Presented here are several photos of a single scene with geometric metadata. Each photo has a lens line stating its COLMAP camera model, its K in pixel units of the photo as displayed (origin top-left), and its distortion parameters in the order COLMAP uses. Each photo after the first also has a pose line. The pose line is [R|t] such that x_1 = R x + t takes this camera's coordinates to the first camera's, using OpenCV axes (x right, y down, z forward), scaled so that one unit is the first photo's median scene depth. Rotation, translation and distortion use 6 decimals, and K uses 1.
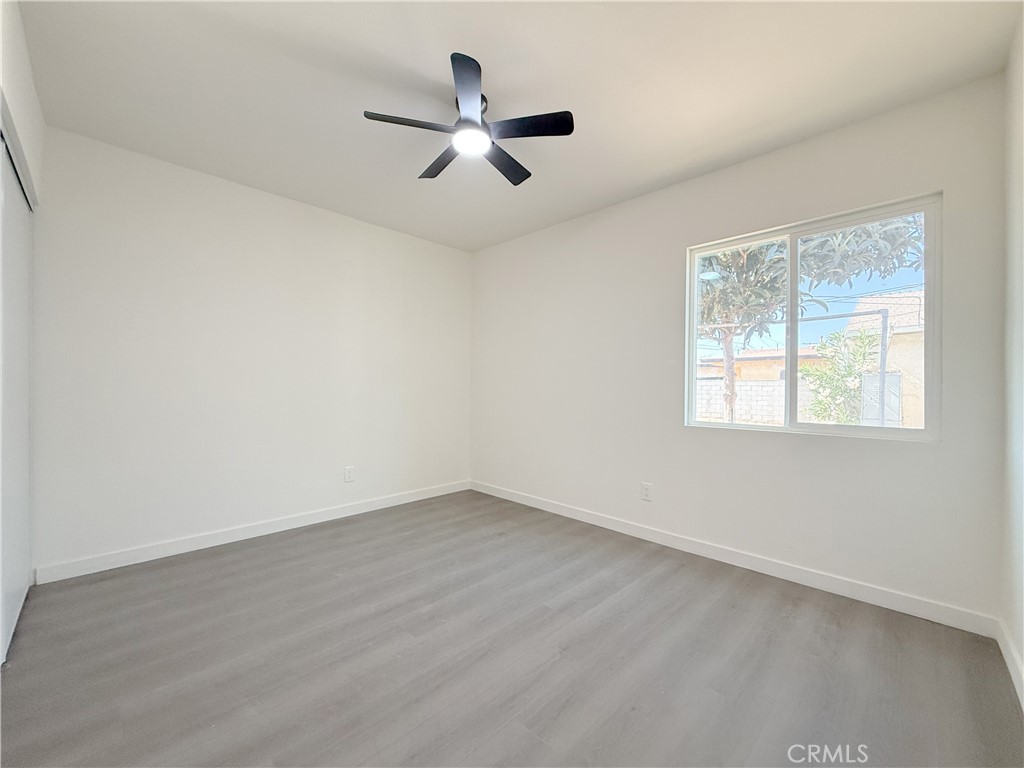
lens RADIAL K [[422.0, 0, 522.8], [0, 422.0, 382.6], [0, 0, 1]] dist [-0.001631, 0.000127]
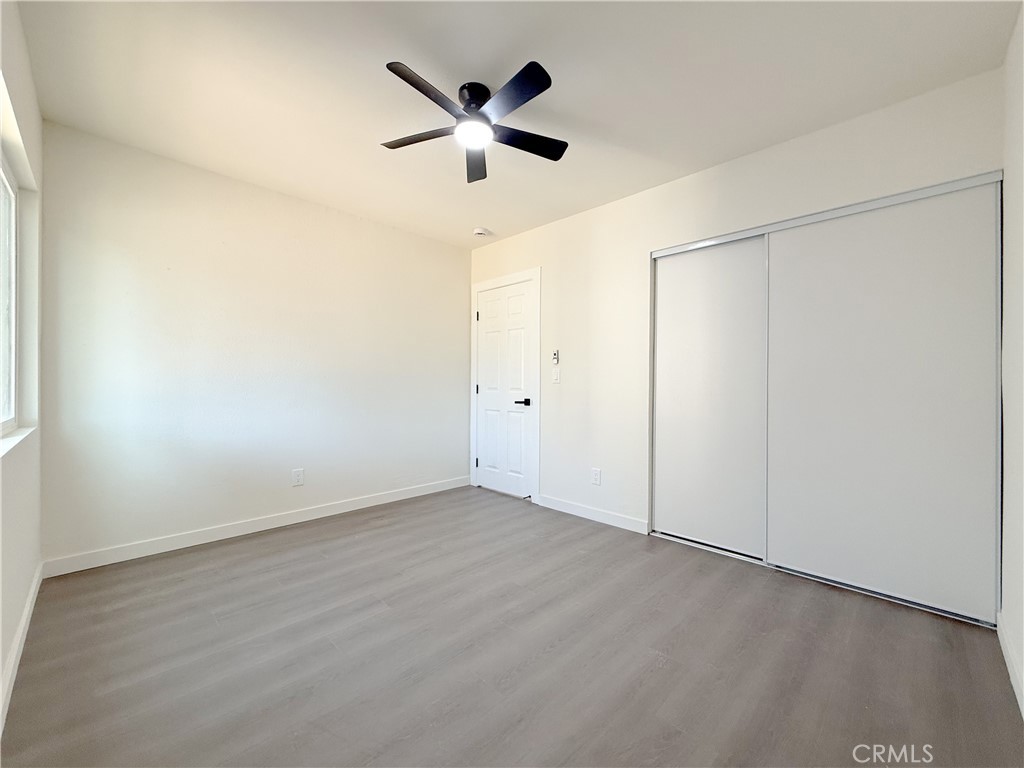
lens RADIAL K [[422.0, 0, 522.8], [0, 422.0, 382.6], [0, 0, 1]] dist [-0.001631, 0.000127]
pose [[-0.999817, -0.017822, 0.006934, -0.251363], [-0.017869, 0.999817, -0.006789, 0.014888], [-0.006812, -0.006912, -0.999953, 1.996530]]
